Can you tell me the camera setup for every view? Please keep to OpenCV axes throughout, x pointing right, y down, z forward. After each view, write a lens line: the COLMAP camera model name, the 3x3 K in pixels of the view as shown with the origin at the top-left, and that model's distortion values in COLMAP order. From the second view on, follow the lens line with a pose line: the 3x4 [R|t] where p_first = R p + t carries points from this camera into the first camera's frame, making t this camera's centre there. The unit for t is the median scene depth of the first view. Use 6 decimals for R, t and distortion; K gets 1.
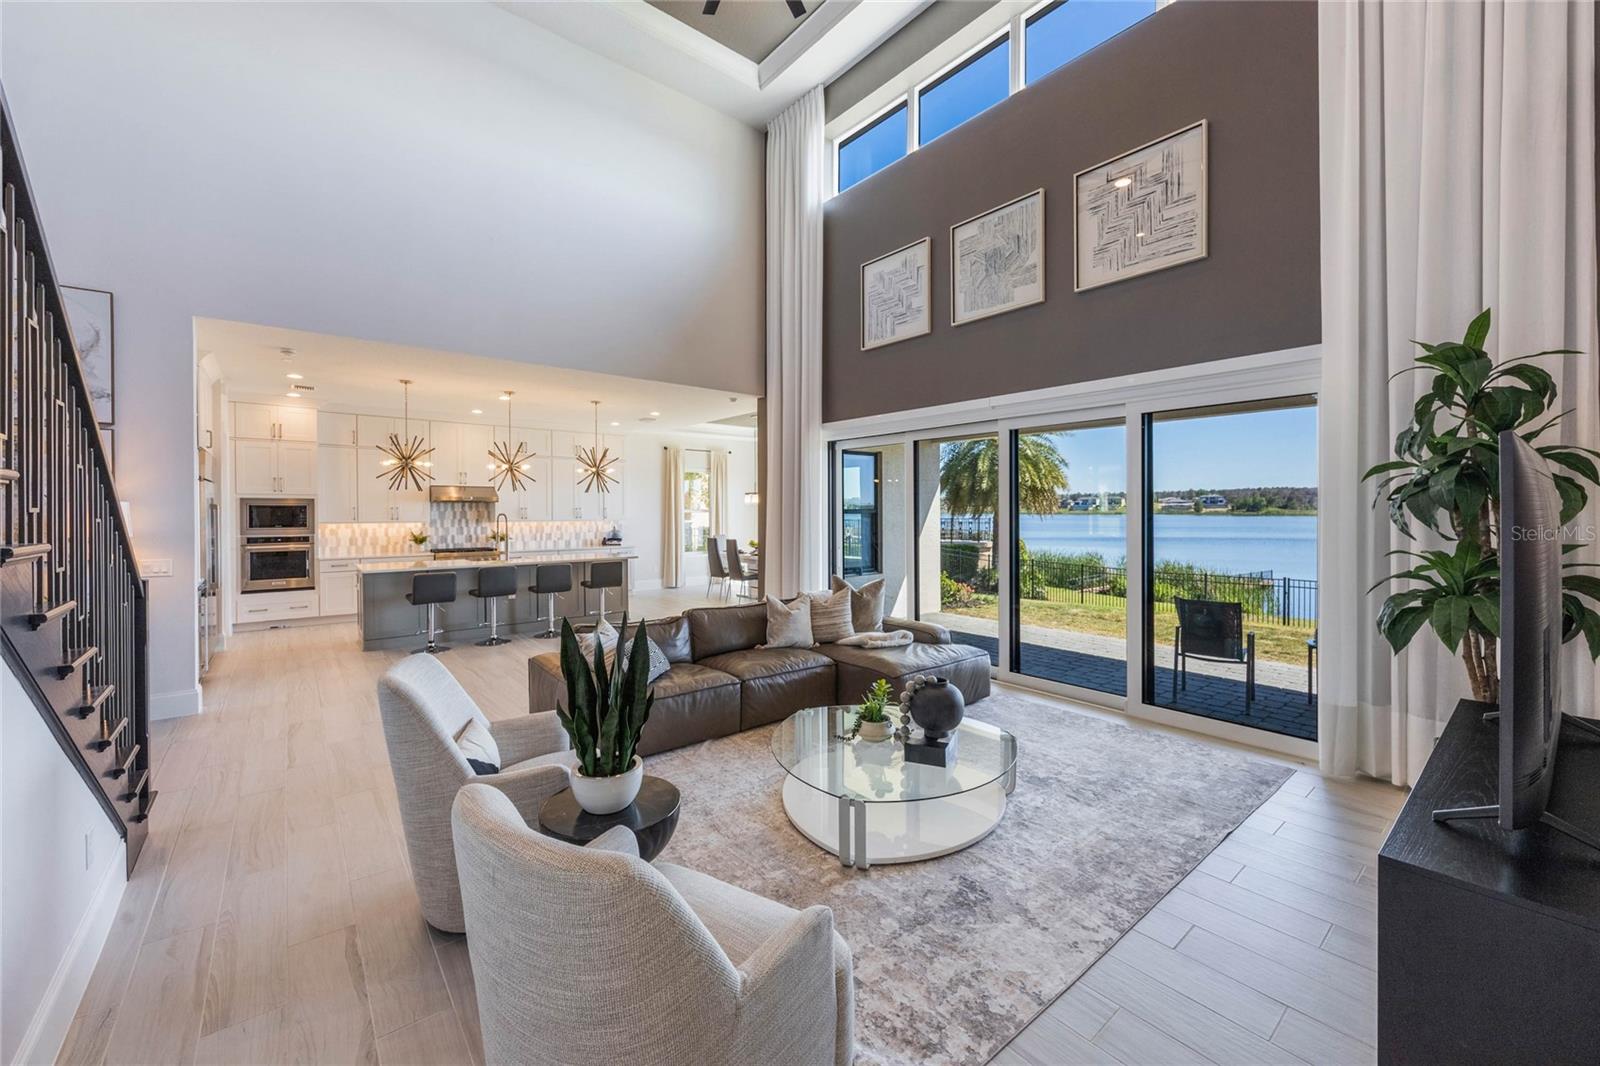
lens RADIAL K [[630.1, 0, 800.8], [0, 630.1, 519.2], [0, 0, 1]] dist [-0.003079, 0.000601]
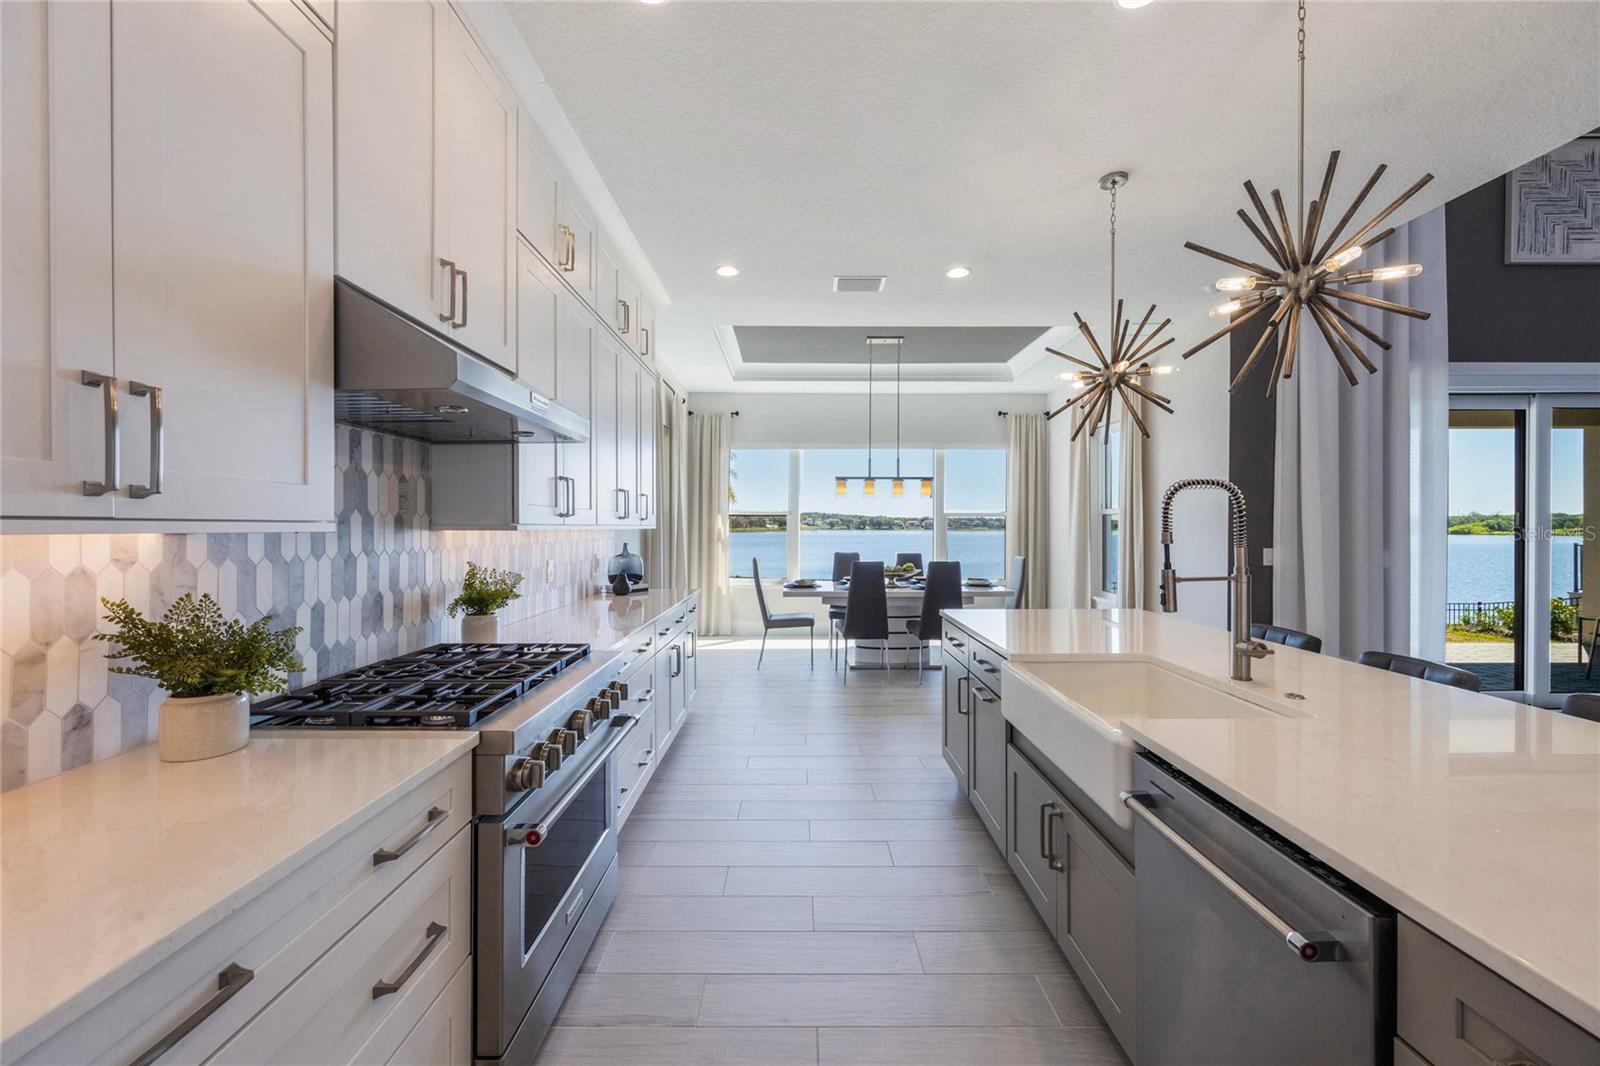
lens RADIAL K [[630.1, 0, 796.8], [0, 630.1, 533.0], [0, 0, 1]] dist [-0.003079, 0.000601]
pose [[0.631519, -0.005962, 0.775338, -0.714072], [0.011624, 0.999931, -0.001779, 0.009272], [-0.775273, 0.010136, 0.631545, 0.928654]]
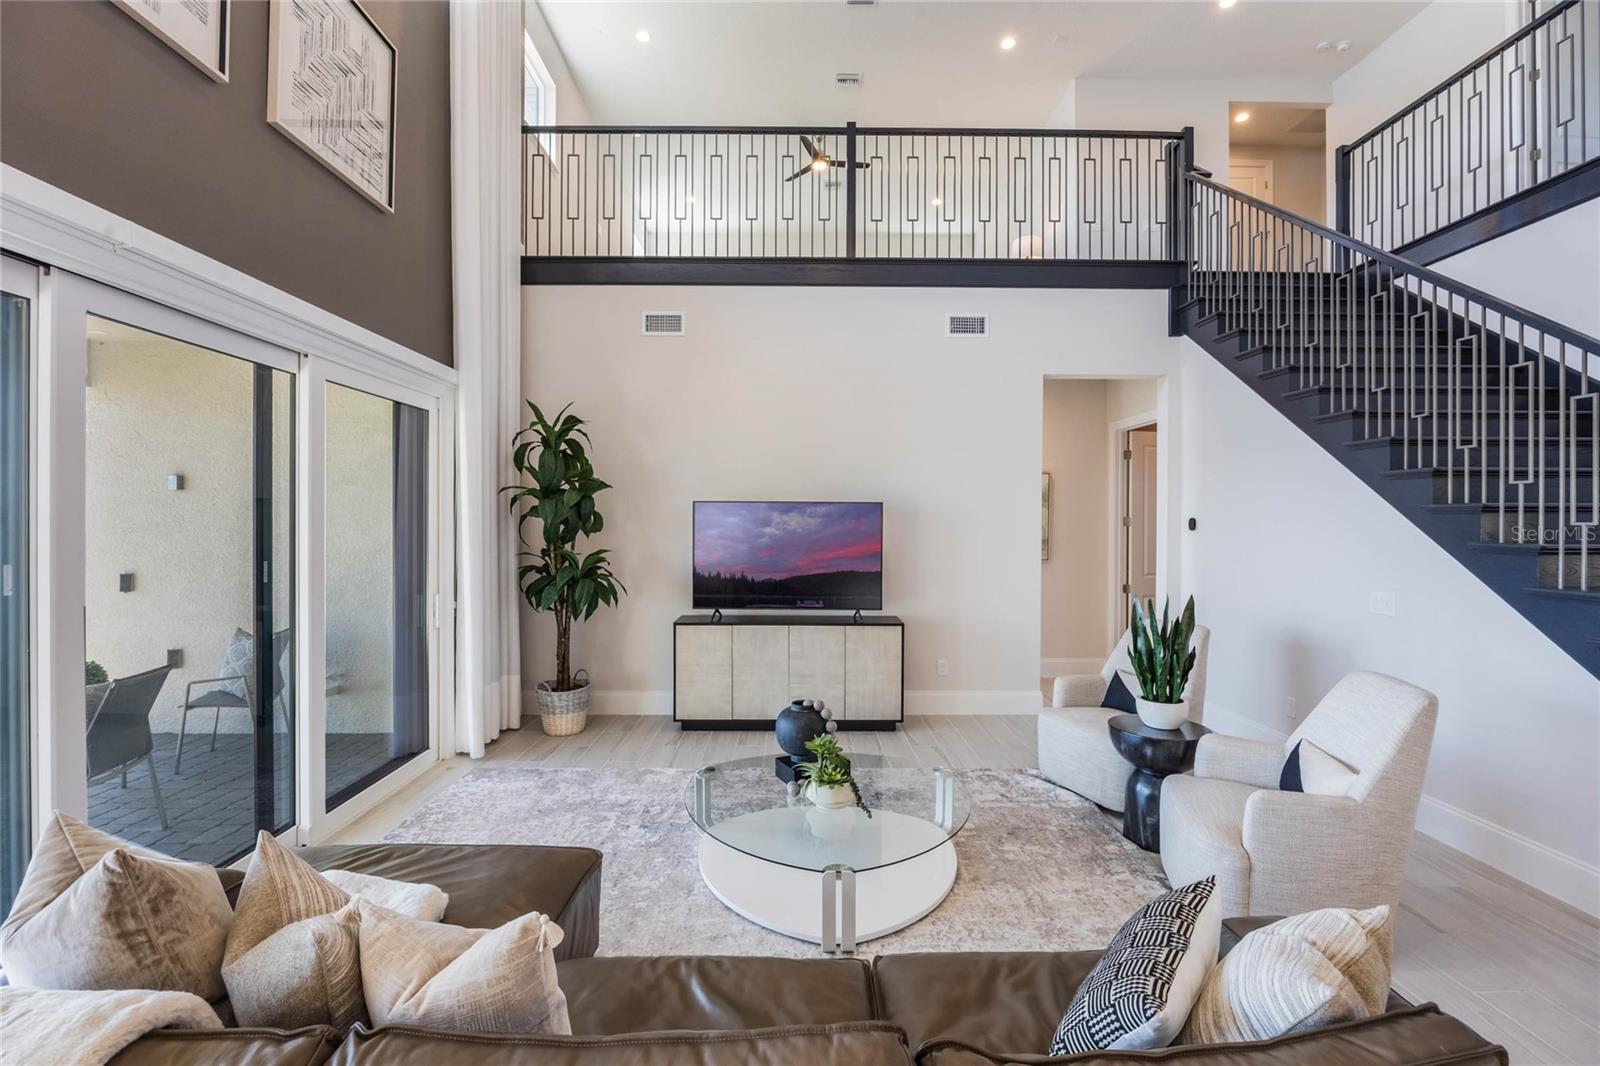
lens RADIAL K [[715.9, 0, 801.2], [0, 715.9, 531.3], [0, 0, 1]] dist [-0.020523, 0.000543]
pose [[-0.784069, -0.004884, 0.620655, -0.168265], [0.009486, 0.999758, 0.019850, -0.008713], [-0.620602, 0.021451, -0.783833, 0.695970]]
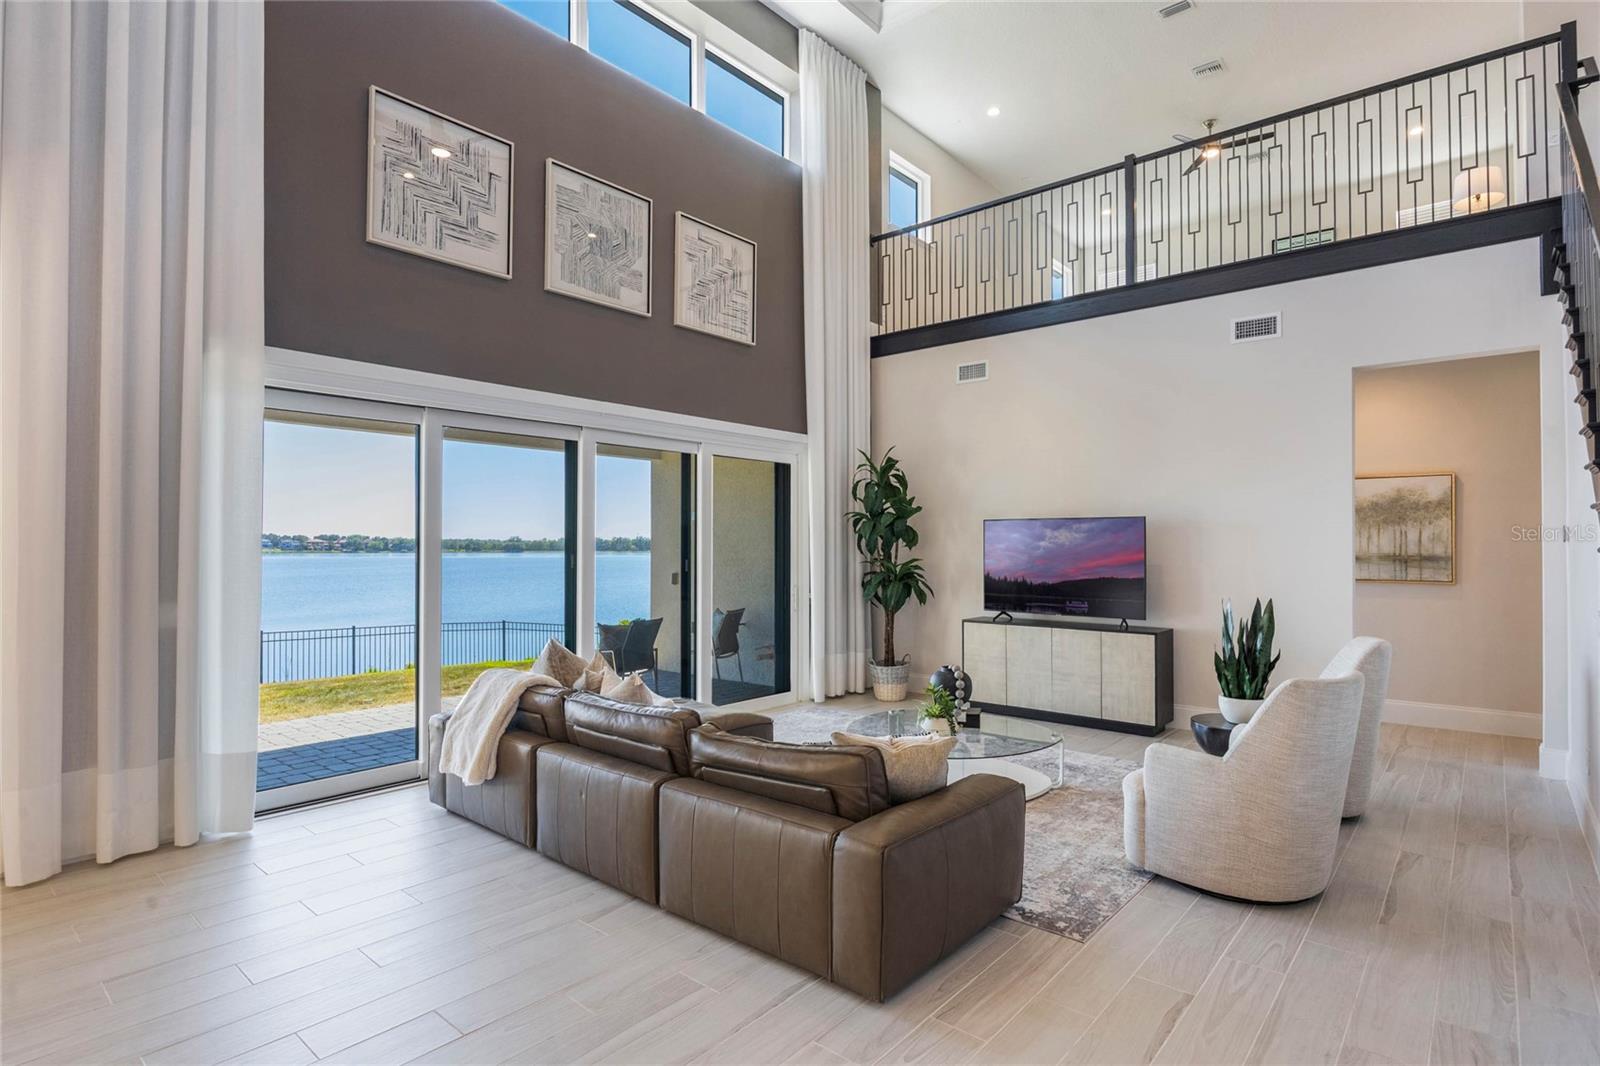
lens RADIAL K [[813.6, 0, 801.0], [0, 813.6, 540.2], [0, 0, 1]] dist [-0.011774, 0.000547]
pose [[-0.181716, 0.011448, 0.983284, -0.515235], [0.017997, 0.999803, -0.008315, 0.001476], [-0.983186, 0.016185, -0.181886, 0.605146]]
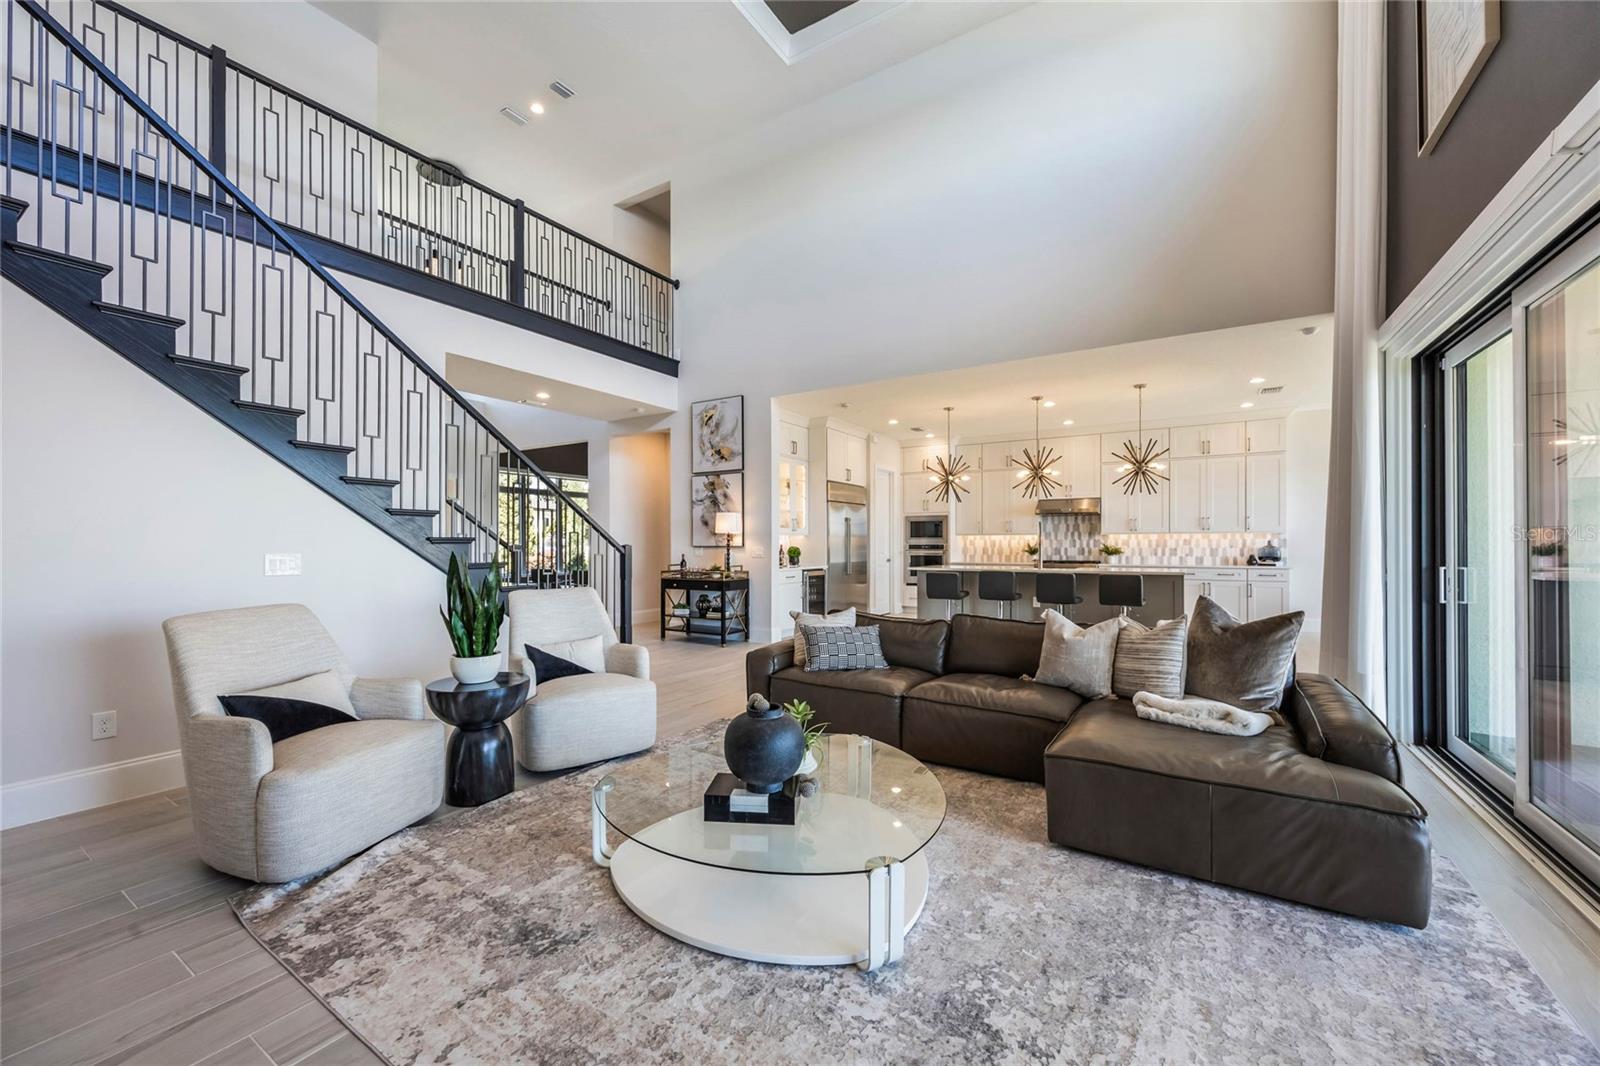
lens RADIAL K [[630.1, 0, 785.8], [0, 630.1, 535.2], [0, 0, 1]] dist [-0.003079, 0.000601]
pose [[0.303174, -0.011563, -0.952865, 0.328786], [-0.011438, 0.999810, -0.015772, 0.031358], [0.952867, 0.015681, 0.302984, 0.308978]]
